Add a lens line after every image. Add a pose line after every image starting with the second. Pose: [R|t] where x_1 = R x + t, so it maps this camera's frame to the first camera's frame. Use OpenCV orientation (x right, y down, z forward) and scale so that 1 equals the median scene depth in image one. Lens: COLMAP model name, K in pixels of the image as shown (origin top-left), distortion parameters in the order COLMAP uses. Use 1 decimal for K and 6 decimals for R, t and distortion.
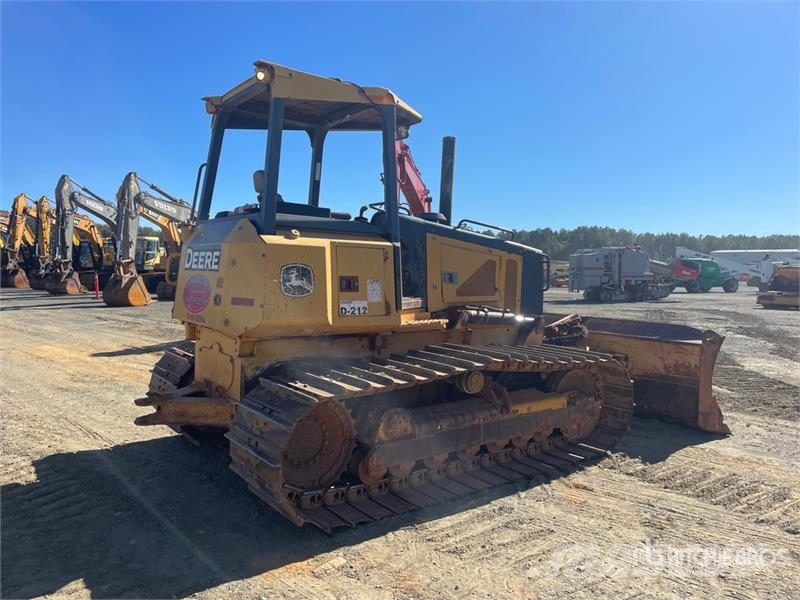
lens RADIAL K [[603.5, 0, 395.2], [0, 603.5, 299.3], [0, 0, 1]] dist [0.096784, -0.127043]
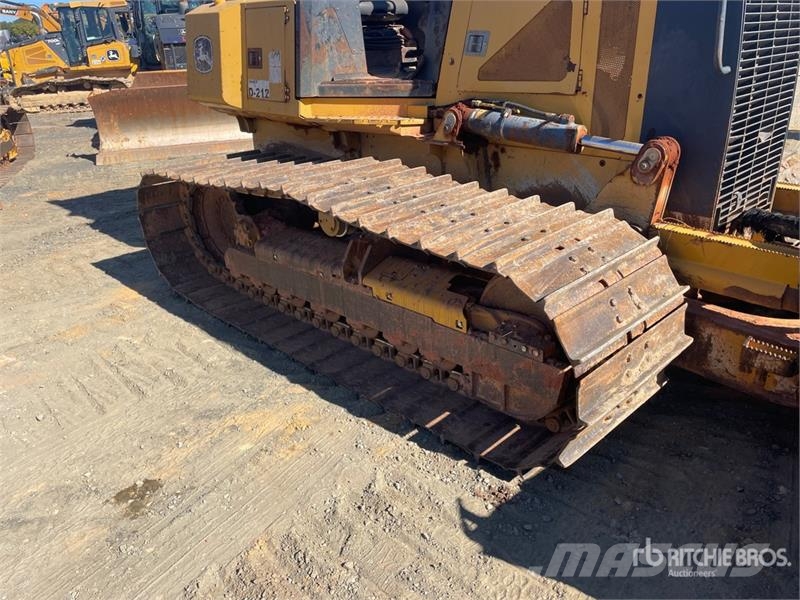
lens RADIAL K [[603.5, 0, 401.7], [0, 603.5, 295.3], [0, 0, 1]] dist [0.096784, -0.127043]
pose [[0.145802, 0.365162, -0.919455, 0.801778], [-0.008045, 0.929794, 0.367993, -0.031885], [0.989281, -0.046257, 0.138503, 1.005162]]
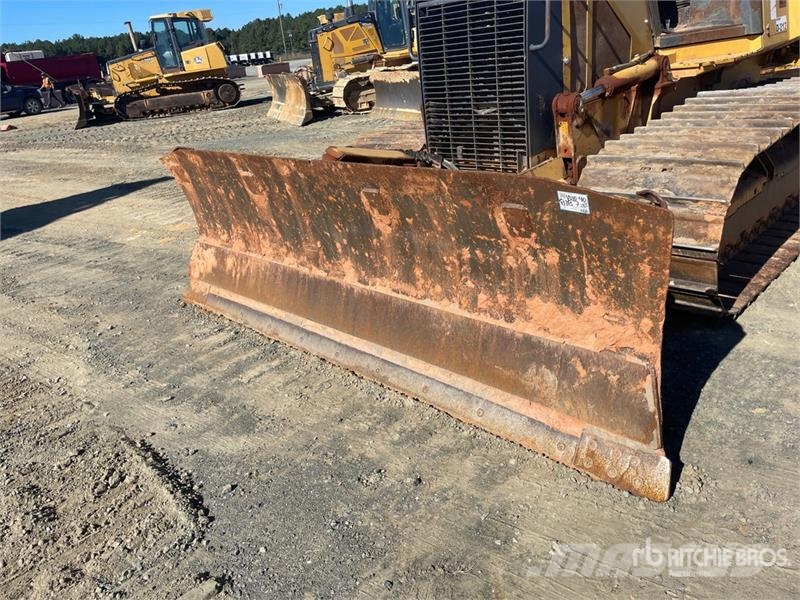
lens RADIAL K [[603.5, 0, 394.1], [0, 603.5, 292.5], [0, 0, 1]] dist [0.096784, -0.127043]
pose [[-0.985268, 0.140932, -0.096877, 0.481006], [0.087046, 0.900874, 0.425263, -0.088608], [0.147207, 0.410566, -0.899870, 2.184933]]
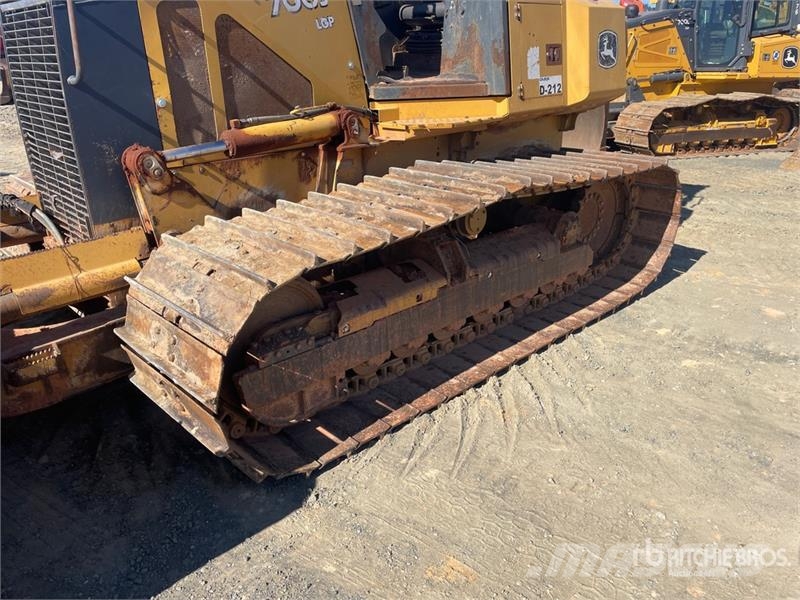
lens RADIAL K [[603.5, 0, 409.3], [0, 603.5, 299.5], [0, 0, 1]] dist [0.096784, -0.127043]
pose [[-0.990145, 0.038360, -0.134688, 0.024757], [-0.022365, 0.906098, 0.422476, -0.086227], [0.138247, 0.421325, -0.896311, 2.037644]]
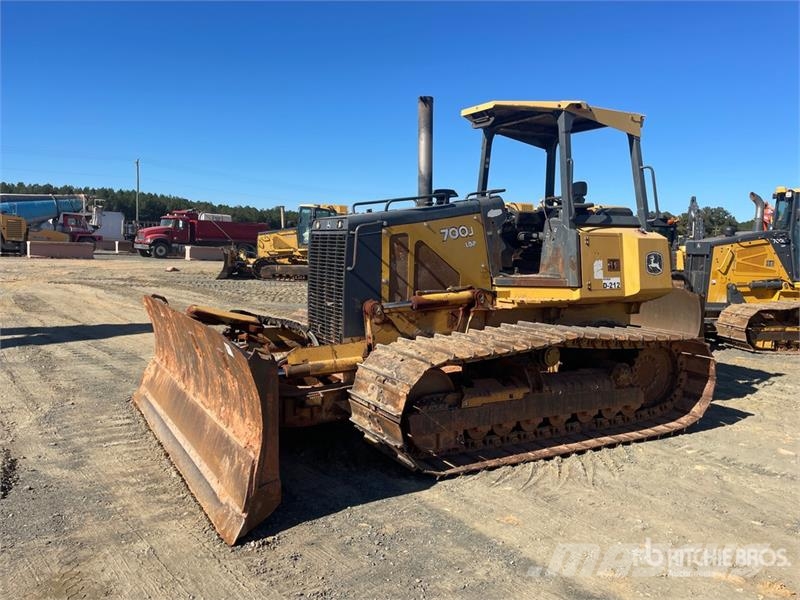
lens RADIAL K [[603.5, 0, 403.2], [0, 603.5, 296.3], [0, 0, 1]] dist [0.096784, -0.127043]
pose [[-0.993833, -0.059758, 0.093409, 0.028757], [-0.046448, 0.989248, 0.138678, -0.132477], [-0.100692, 0.133484, -0.985923, 2.502741]]
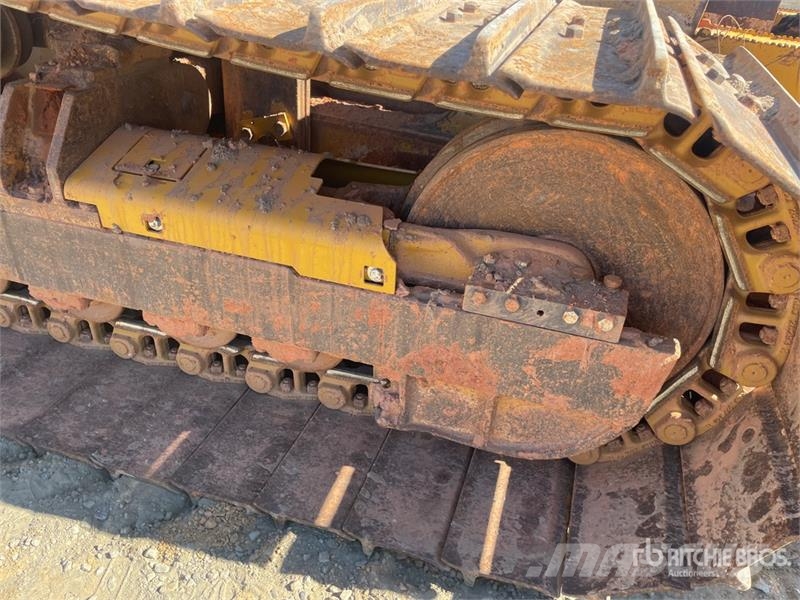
lens RADIAL K [[603.5, 0, 405.8], [0, 603.5, 302.4], [0, 0, 1]] dist [0.096784, -0.127043]
pose [[0.605932, 0.441853, -0.661522, 0.475587], [-0.104321, 0.868517, 0.484558, 0.092194], [0.788646, -0.224598, 0.572357, 1.009169]]
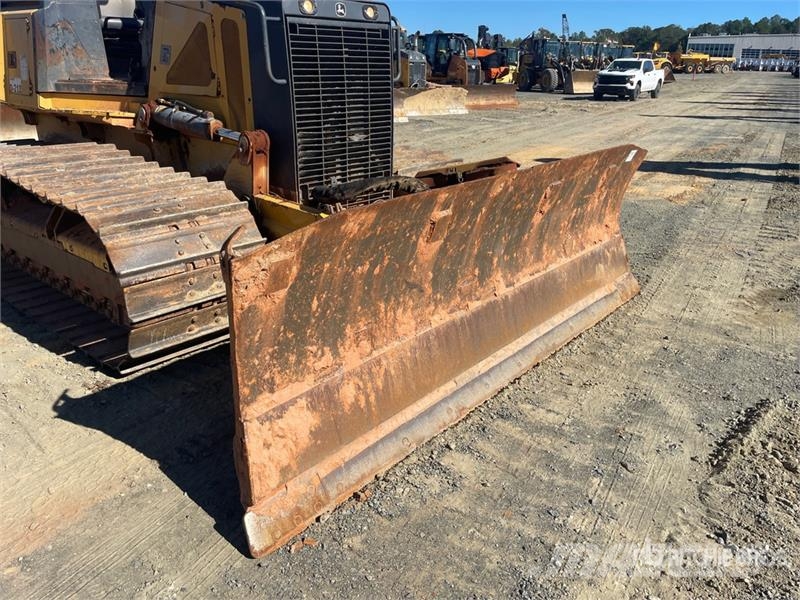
lens RADIAL K [[603.5, 0, 407.6], [0, 603.5, 304.1], [0, 0, 1]] dist [0.096784, -0.127043]
pose [[0.225683, 0.344177, -0.911378, 1.059828], [-0.061732, 0.938685, 0.339203, -0.027862], [0.972243, -0.020291, 0.233092, 1.306963]]
